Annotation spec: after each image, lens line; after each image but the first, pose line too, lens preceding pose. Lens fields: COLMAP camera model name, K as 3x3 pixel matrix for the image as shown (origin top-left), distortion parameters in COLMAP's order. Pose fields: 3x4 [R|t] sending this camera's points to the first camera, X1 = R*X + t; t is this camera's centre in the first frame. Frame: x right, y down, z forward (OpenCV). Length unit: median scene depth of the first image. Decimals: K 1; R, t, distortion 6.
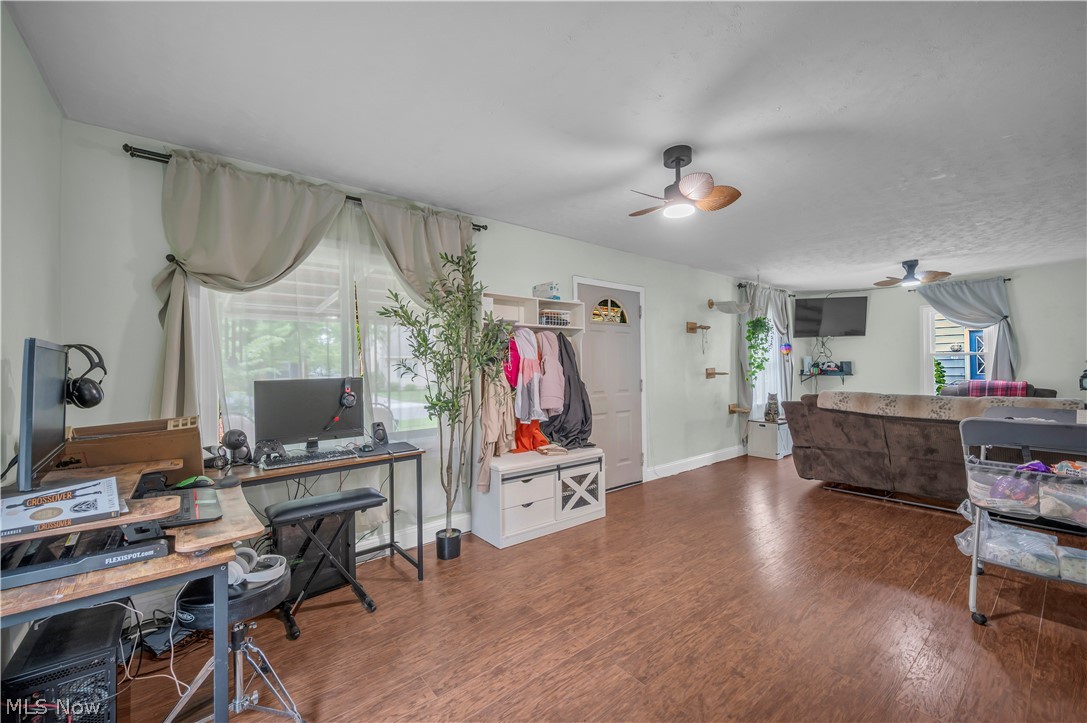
lens RADIAL K [[438.3, 0, 541.0], [0, 438.3, 363.9], [0, 0, 1]] dist [0.000589, -0.000015]
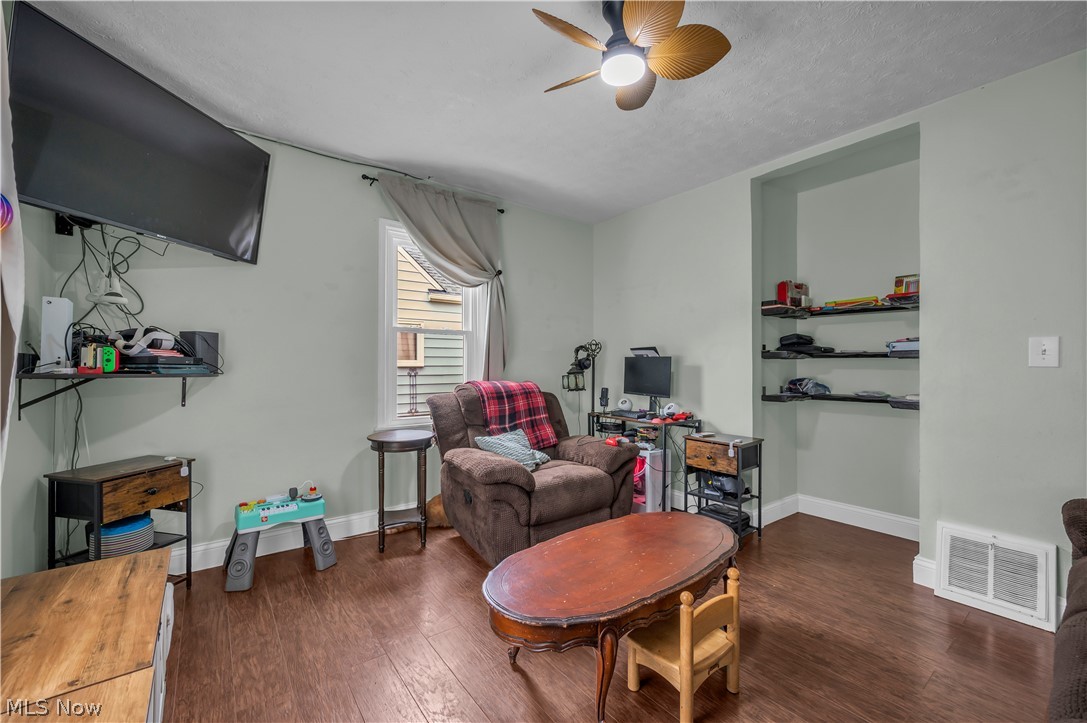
lens RADIAL K [[438.3, 0, 541.0], [0, 438.3, 363.9], [0, 0, 1]] dist [0.000589, -0.000015]
pose [[0.030492, 0.012280, 0.999460, 0.384980], [-0.019113, 0.999749, -0.011700, 0.016569], [-0.999352, -0.018745, 0.030719, 0.745292]]
